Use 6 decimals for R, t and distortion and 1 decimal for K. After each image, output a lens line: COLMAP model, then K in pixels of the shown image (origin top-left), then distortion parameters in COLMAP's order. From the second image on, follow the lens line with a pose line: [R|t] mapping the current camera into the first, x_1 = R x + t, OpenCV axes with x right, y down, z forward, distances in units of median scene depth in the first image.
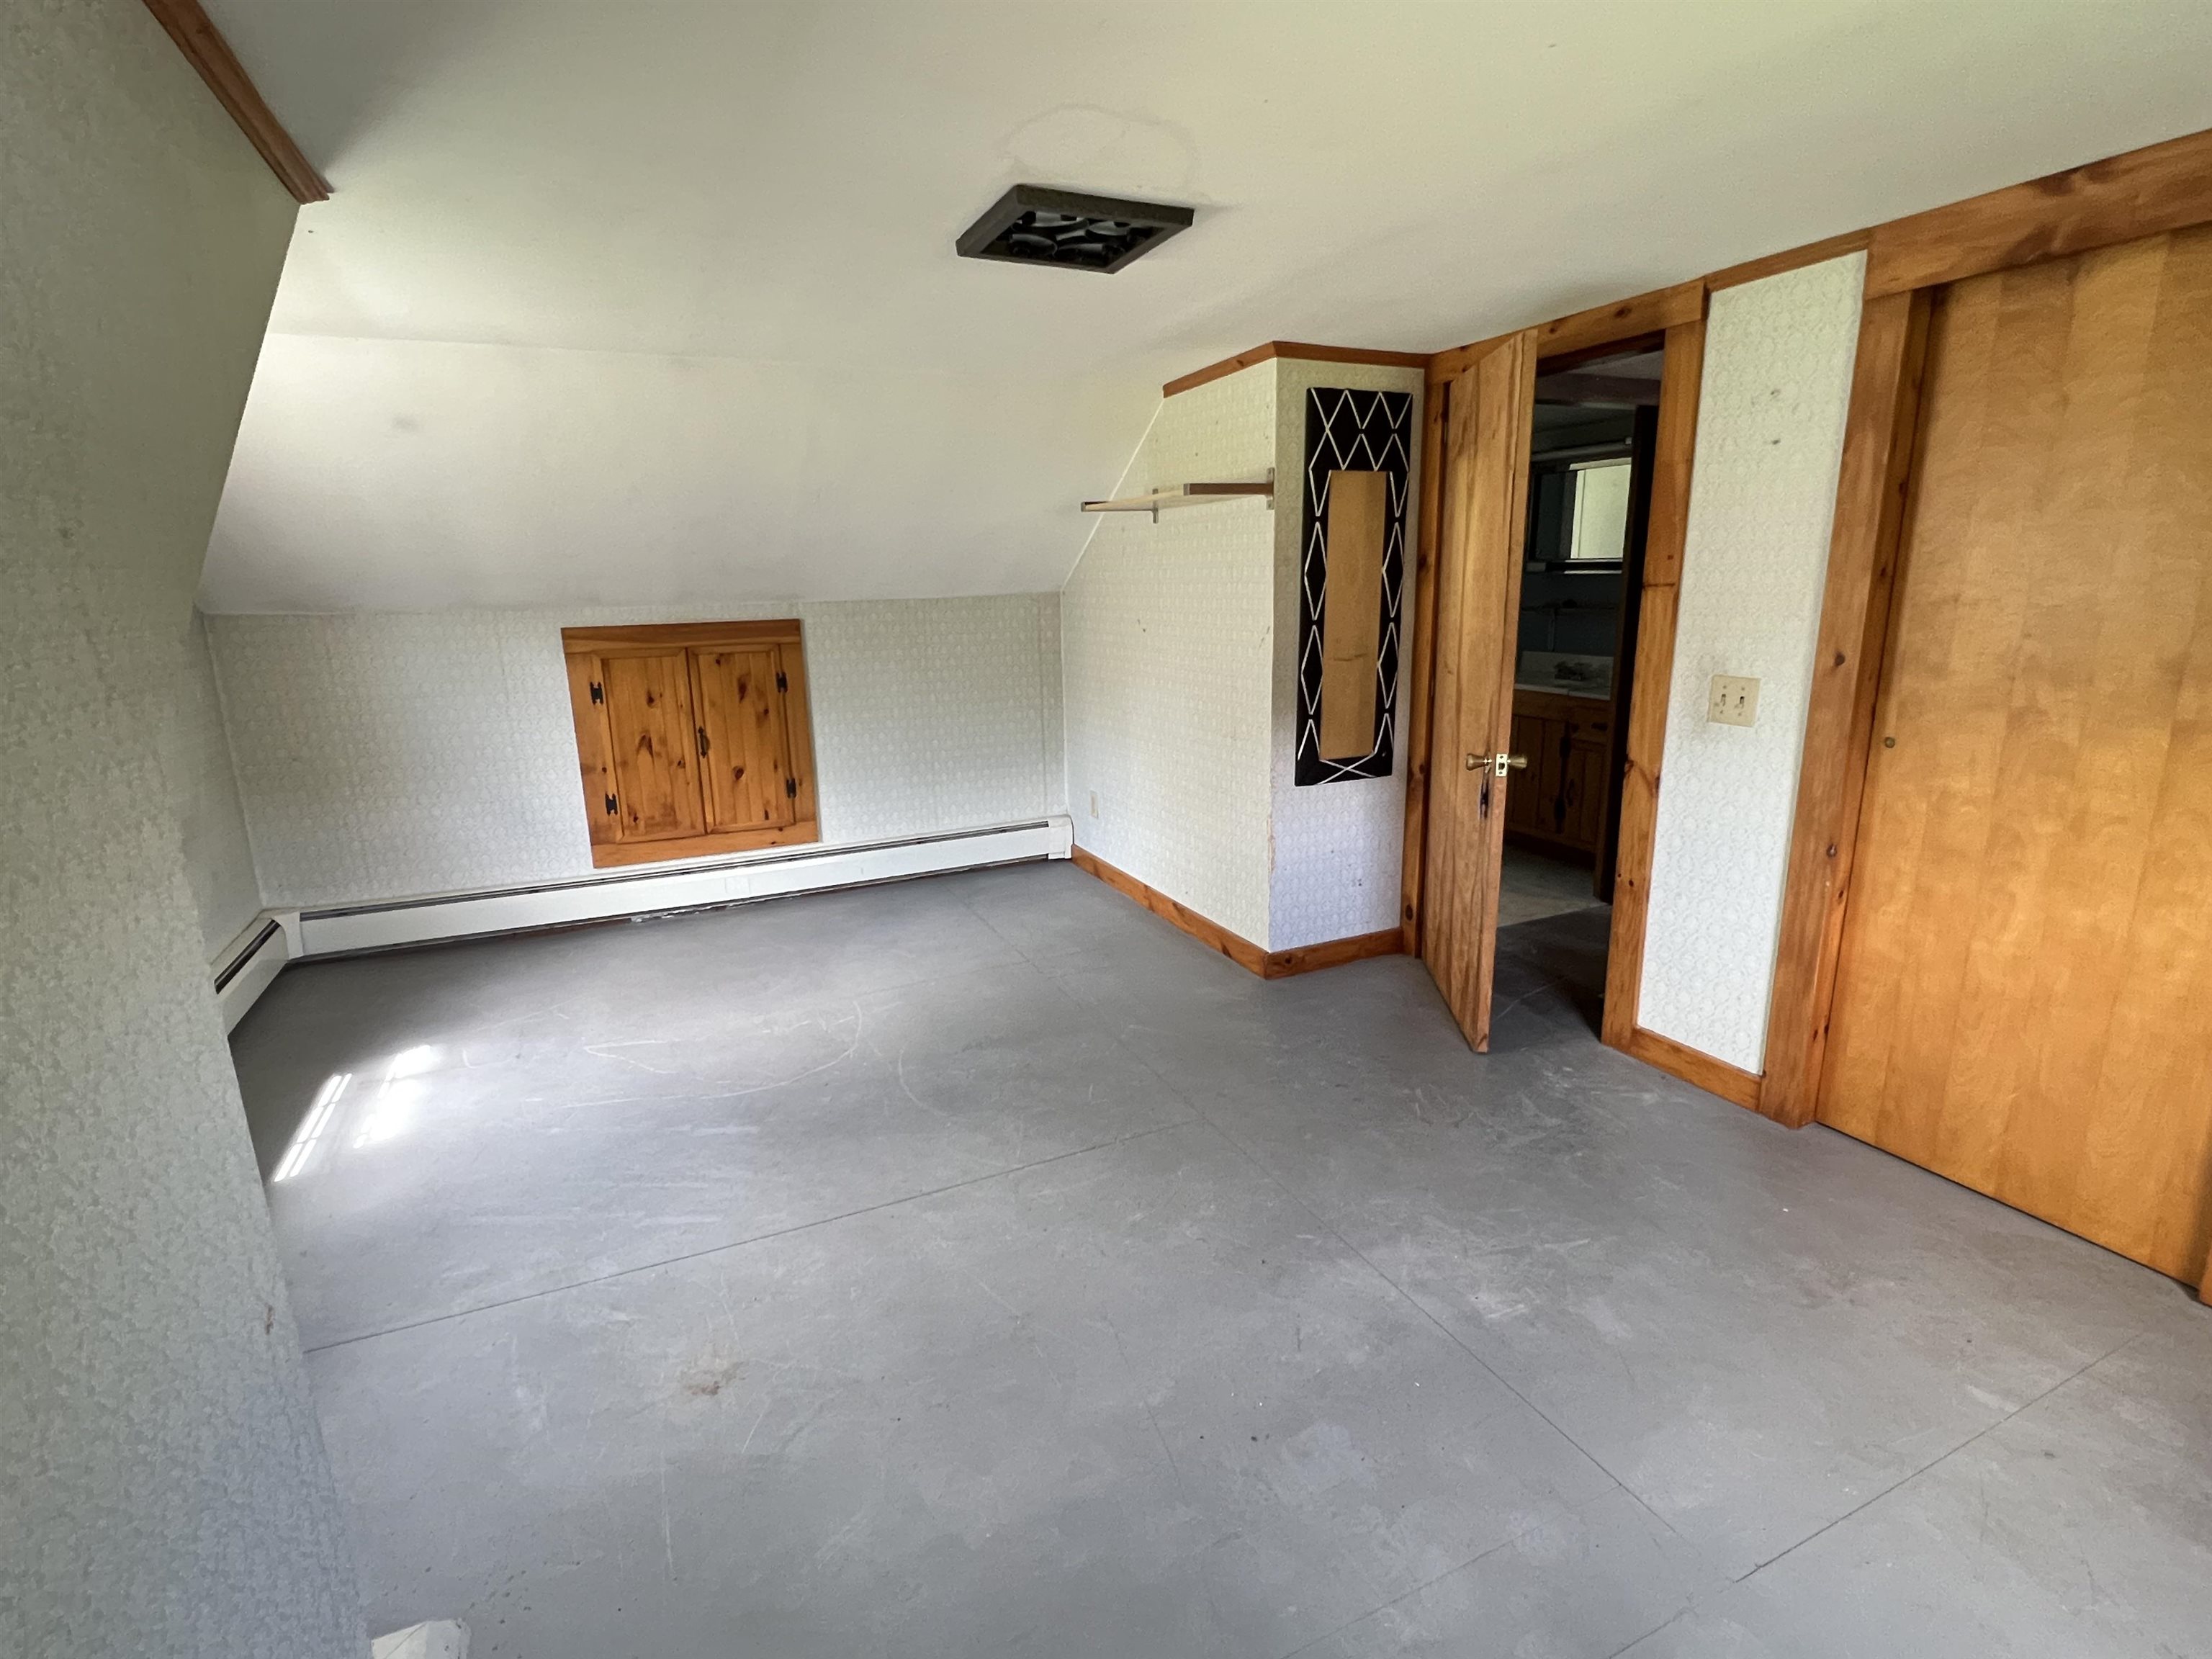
lens RADIAL K [[1061.4, 0, 1097.0], [0, 1061.4, 827.4], [0, 0, 1]] dist [-0.000950, 0.001825]
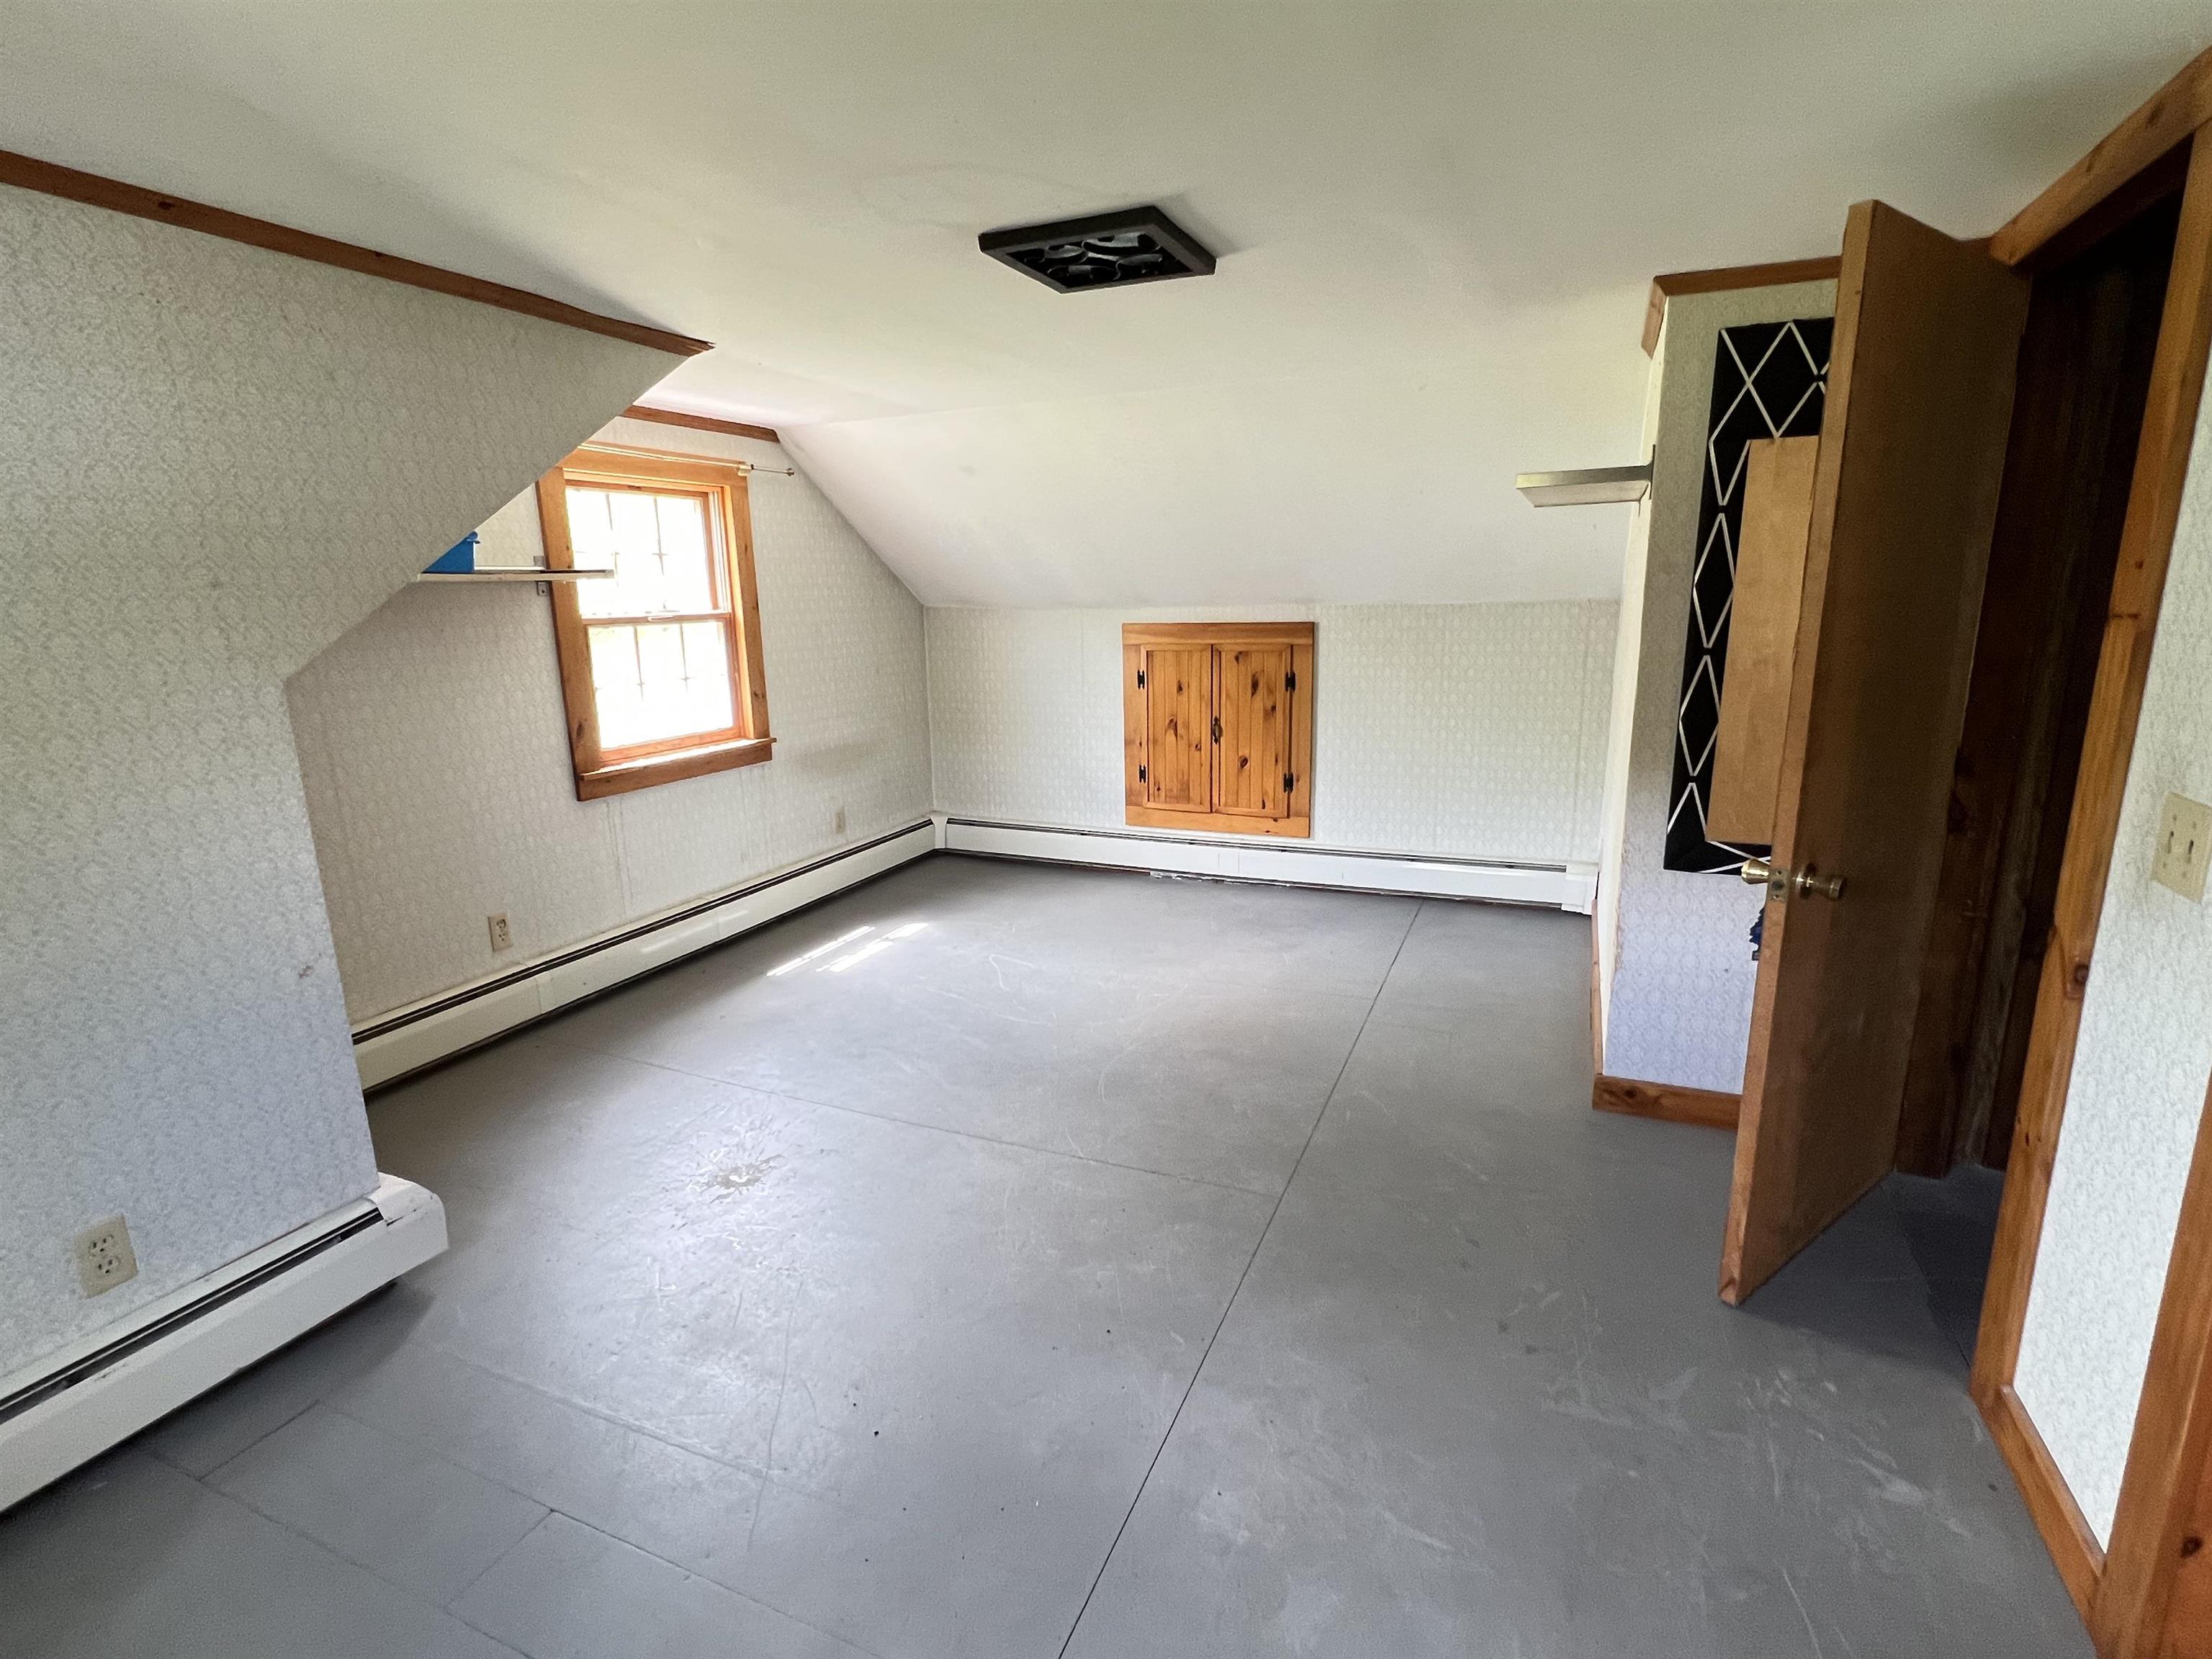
lens RADIAL K [[1061.4, 0, 1107.2], [0, 1061.4, 828.6], [0, 0, 1]] dist [-0.000950, 0.001825]
pose [[0.666498, 0.173443, -0.725050, 0.383256], [-0.167288, 0.982553, 0.081263, -0.051154], [0.726495, 0.067130, 0.683885, 0.167451]]
